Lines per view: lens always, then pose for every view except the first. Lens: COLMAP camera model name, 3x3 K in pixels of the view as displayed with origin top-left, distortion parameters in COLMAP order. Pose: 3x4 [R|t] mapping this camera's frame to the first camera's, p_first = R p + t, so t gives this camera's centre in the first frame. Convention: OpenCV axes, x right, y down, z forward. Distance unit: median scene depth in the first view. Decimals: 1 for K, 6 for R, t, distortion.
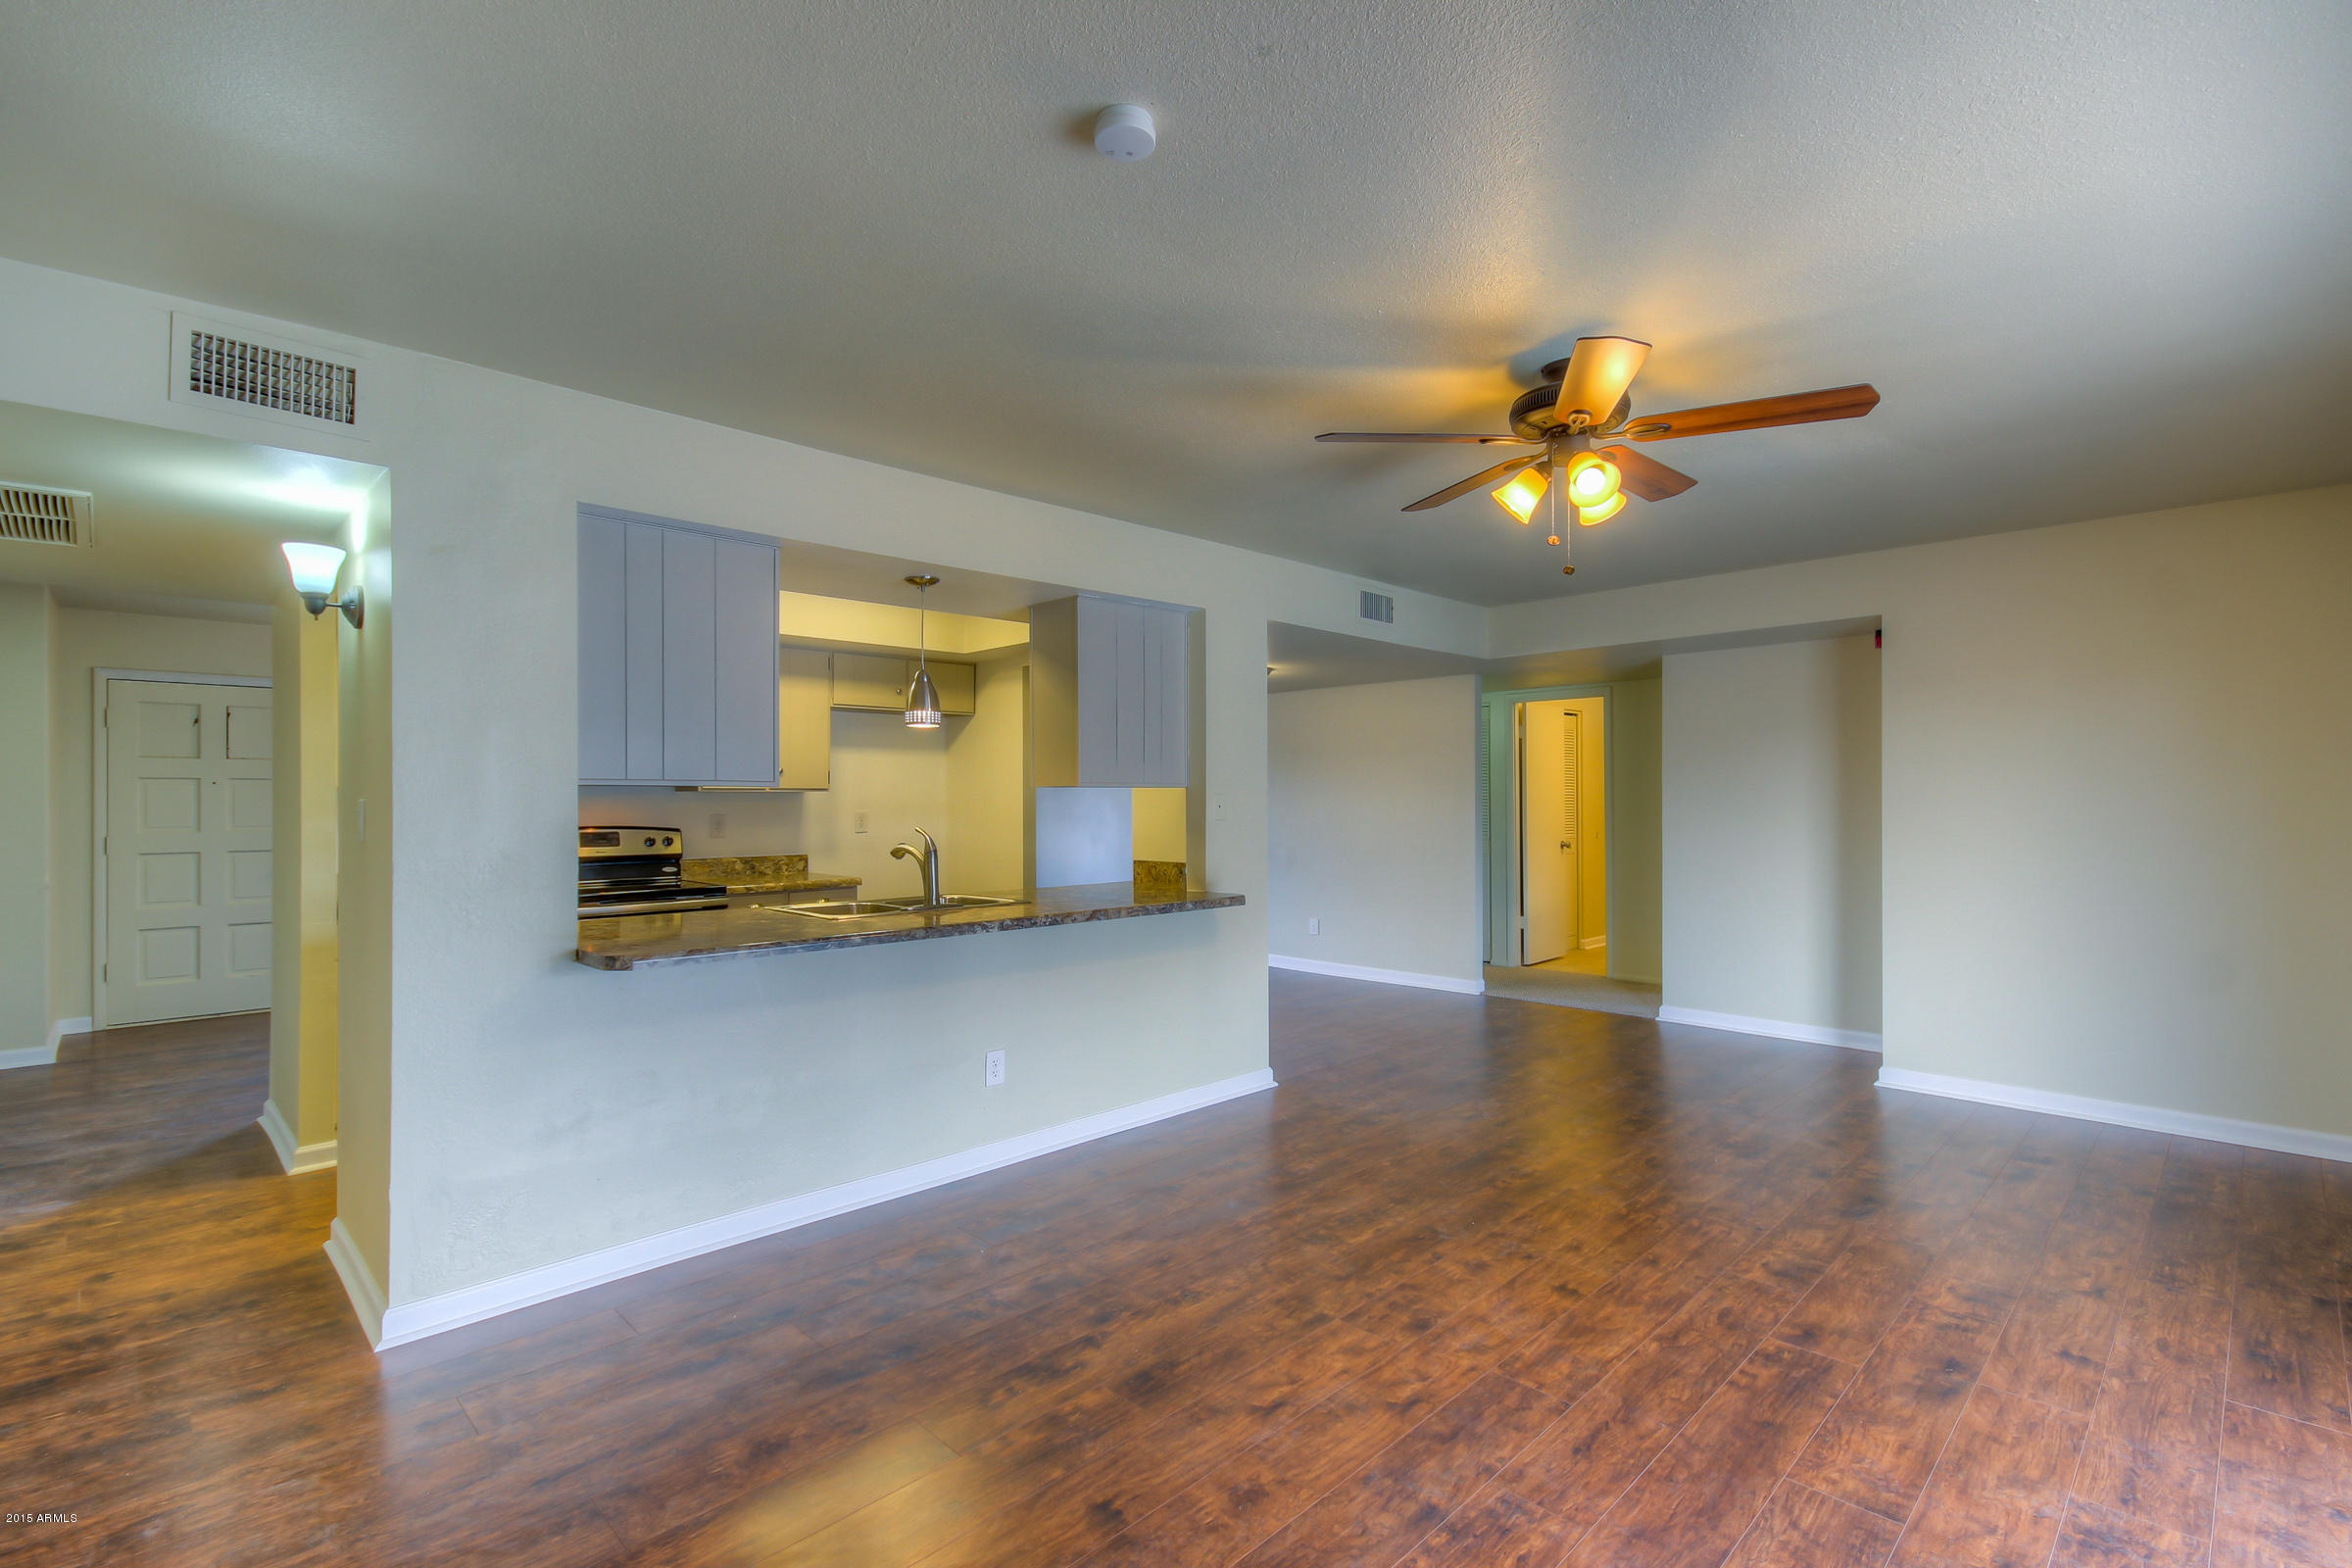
lens RADIAL K [[1073.2, 0, 1178.6], [0, 1073.2, 805.8], [0, 0, 1]] dist [0.032286, -0.017662]
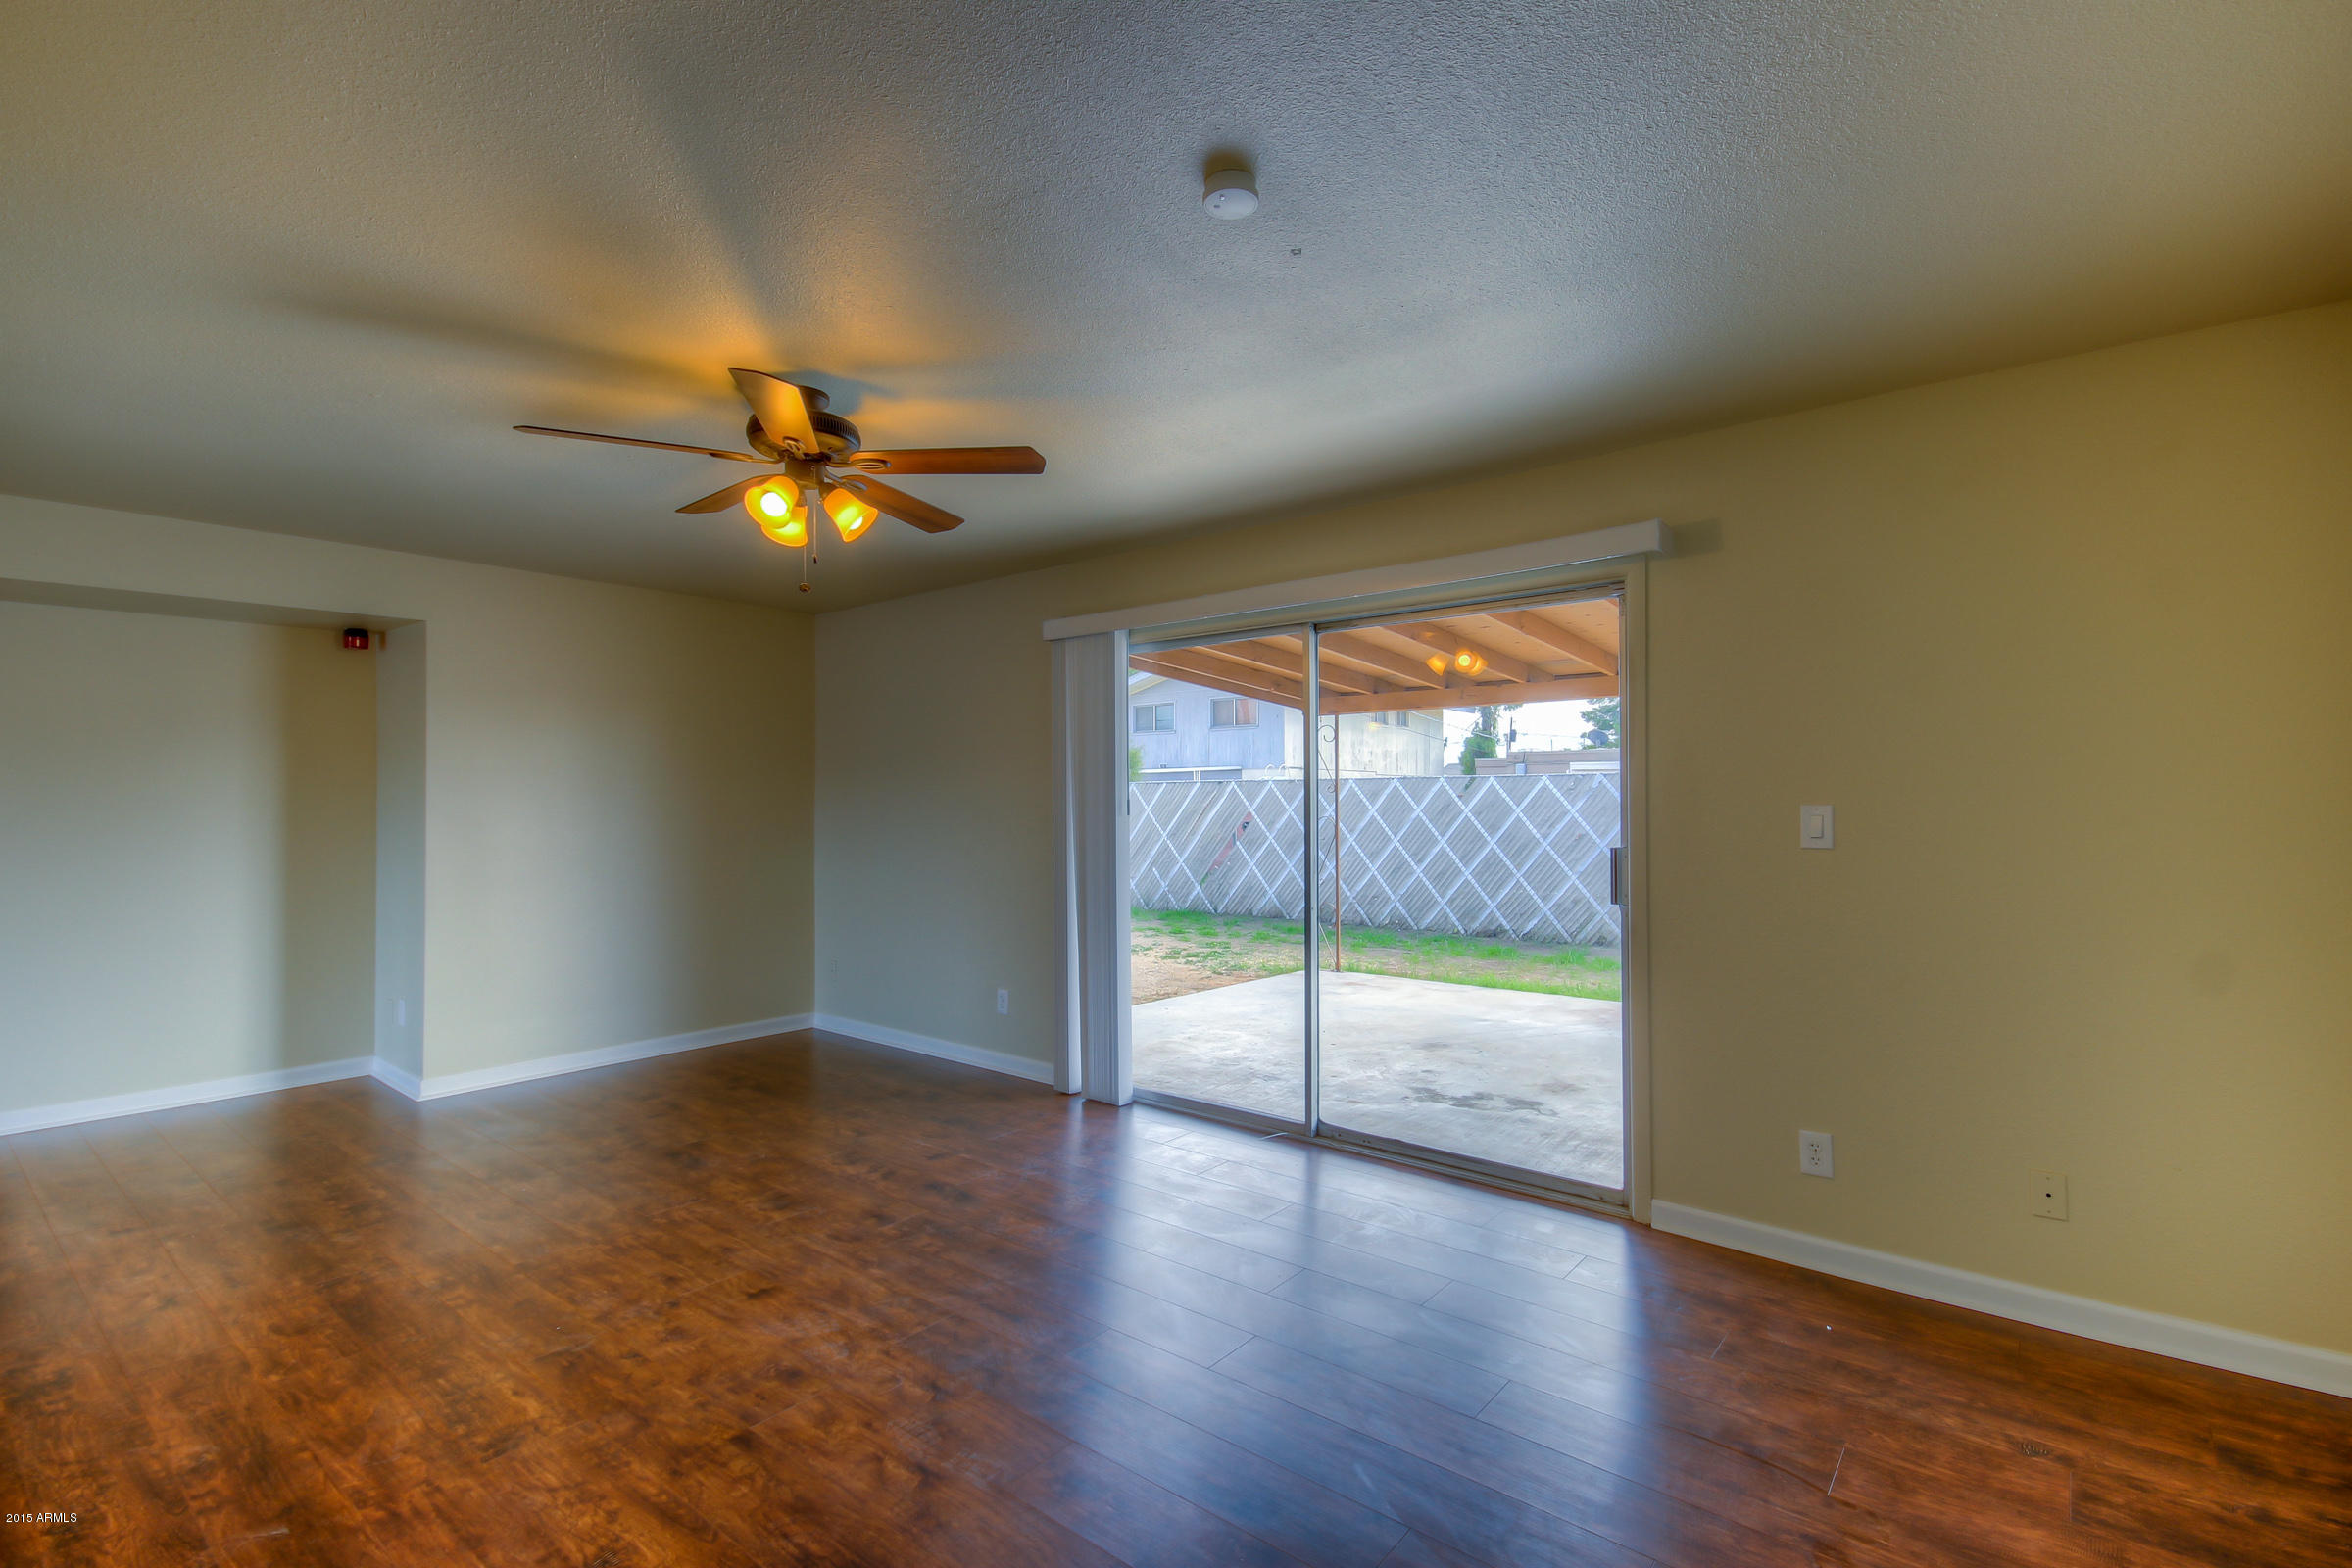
lens RADIAL K [[1058.2, 0, 1188.9], [0, 1058.2, 843.3], [0, 0, 1]] dist [0.033663, -0.019861]
pose [[-0.113022, -0.036349, 0.992927, -0.730456], [0.013277, 0.999186, 0.038090, -0.005903], [-0.993504, 0.017488, -0.112447, 0.778868]]
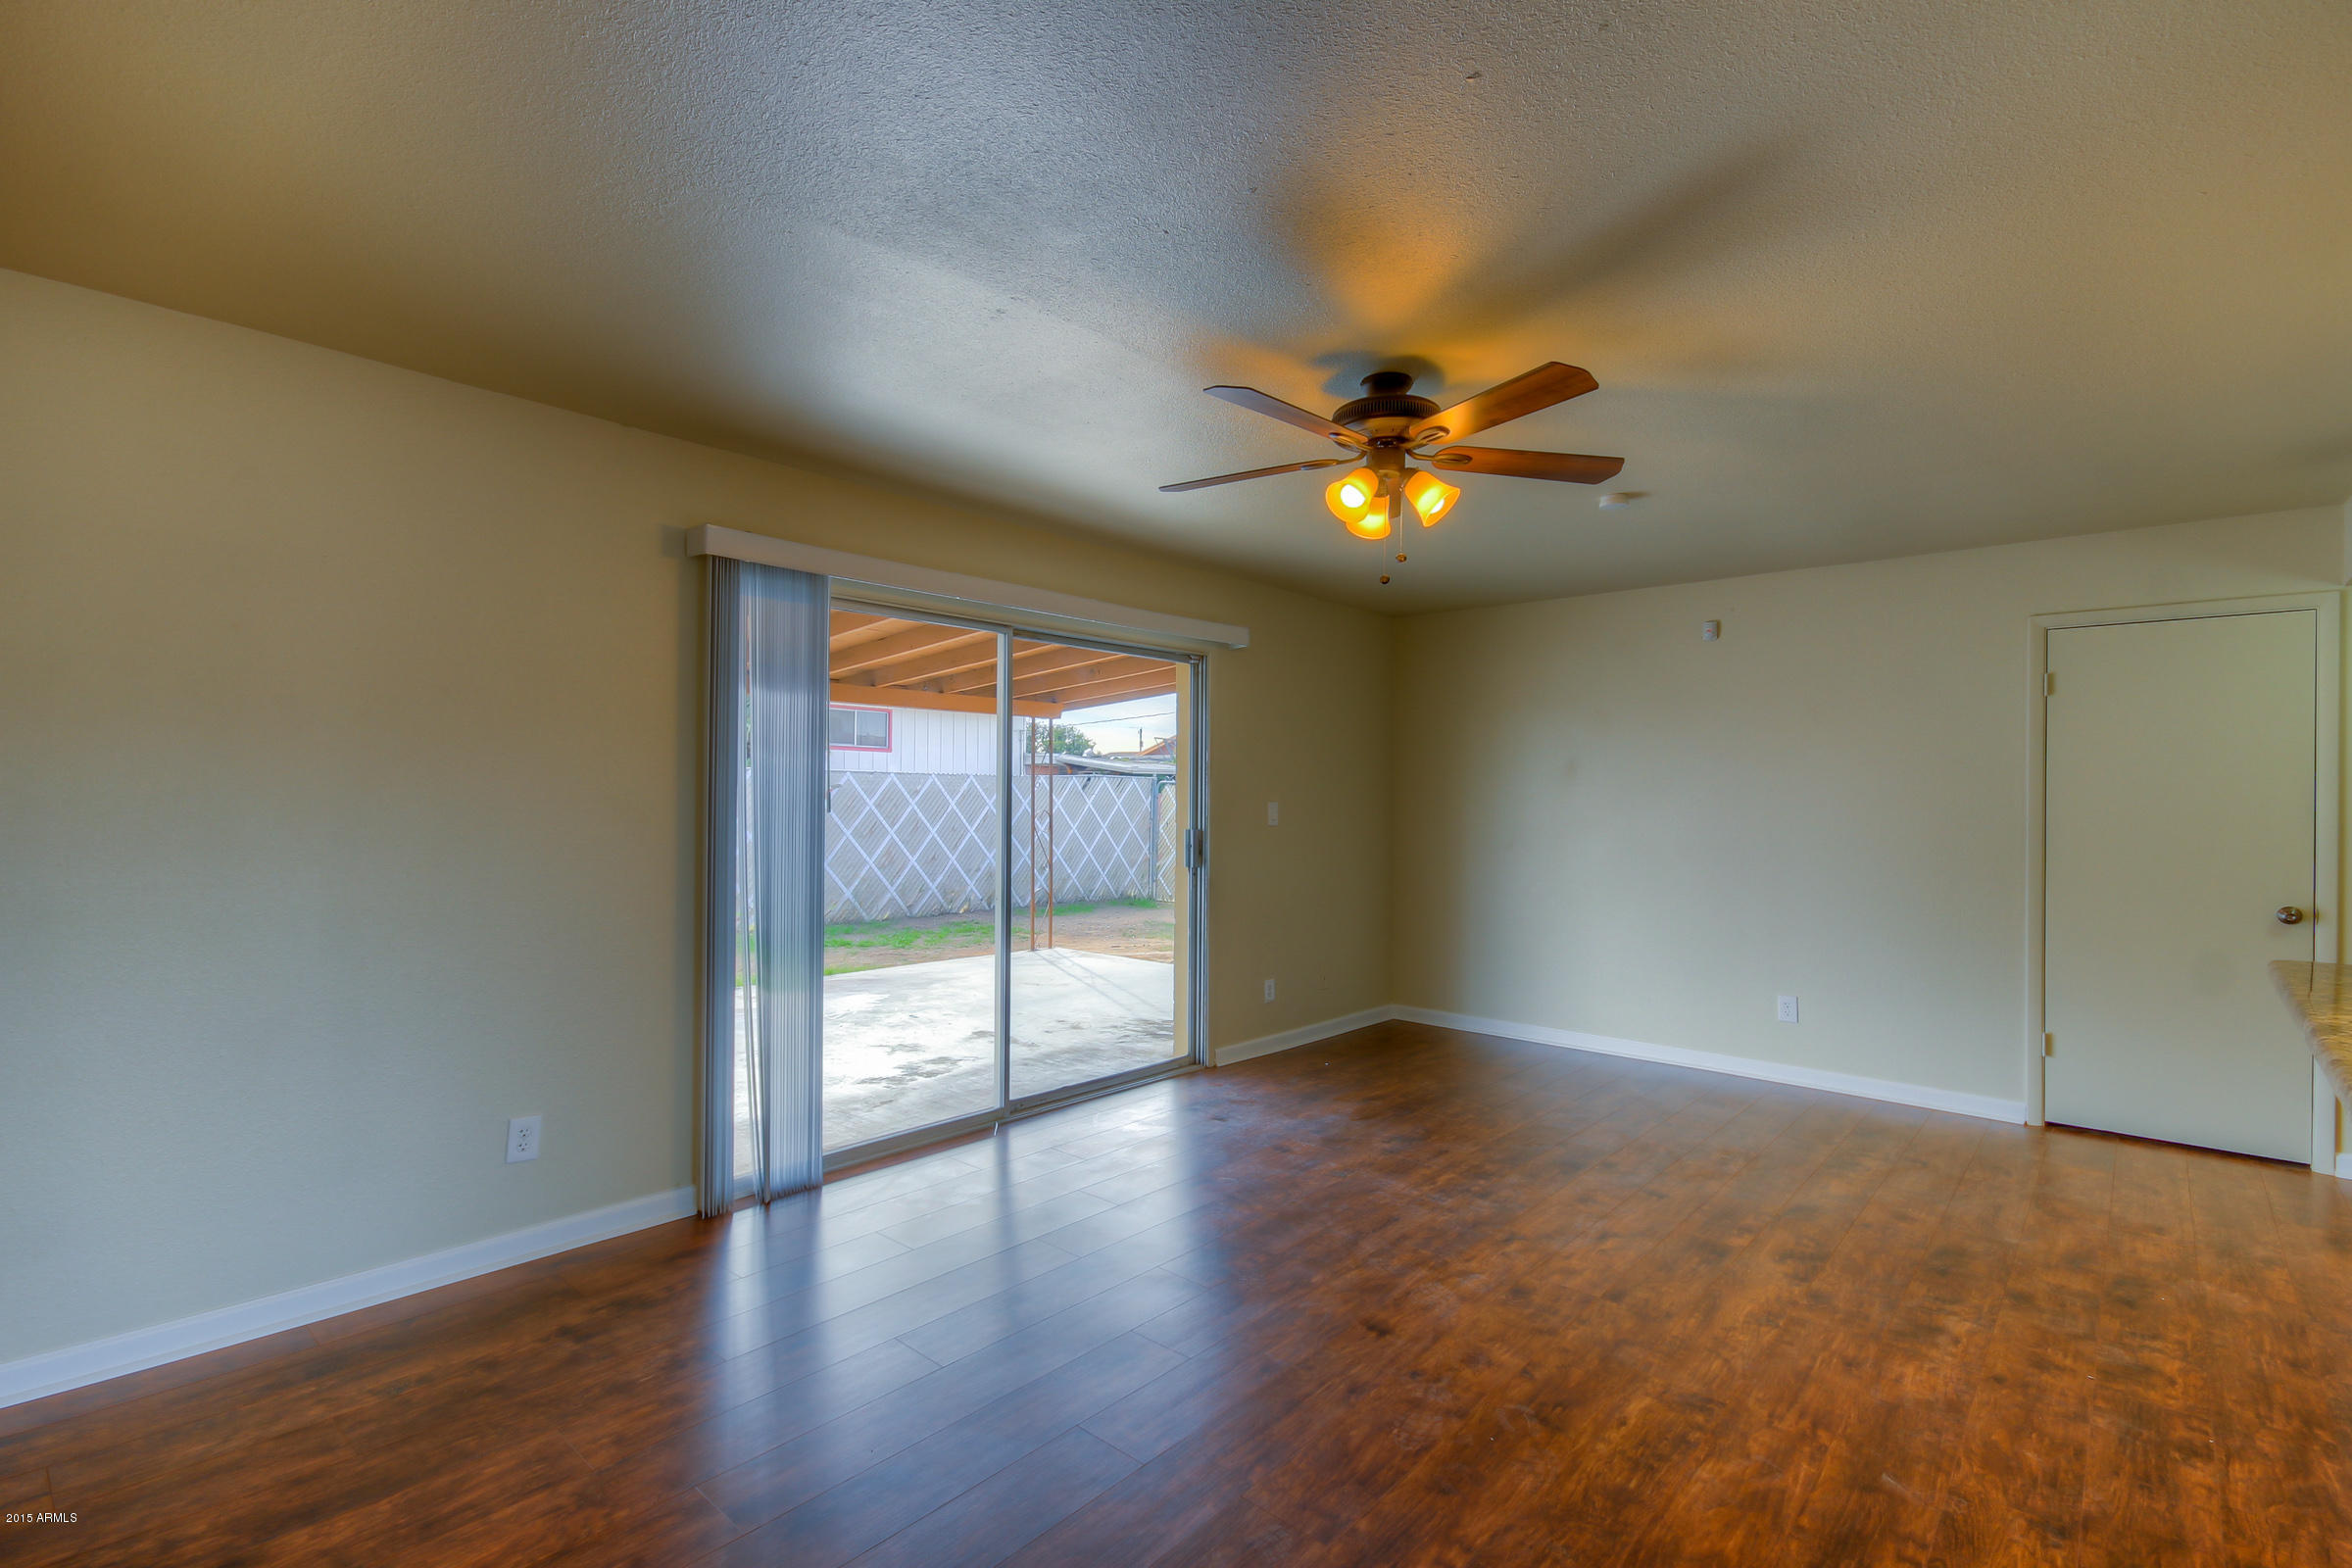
lens RADIAL K [[1069.9, 0, 1180.1], [0, 1069.9, 790.4], [0, 0, 1]] dist [0.031119, -0.014893]
pose [[-0.998056, -0.008167, -0.061778, 0.651077], [-0.008446, 0.999955, 0.004248, -0.021752], [0.061741, 0.004761, -0.998081, 2.112052]]
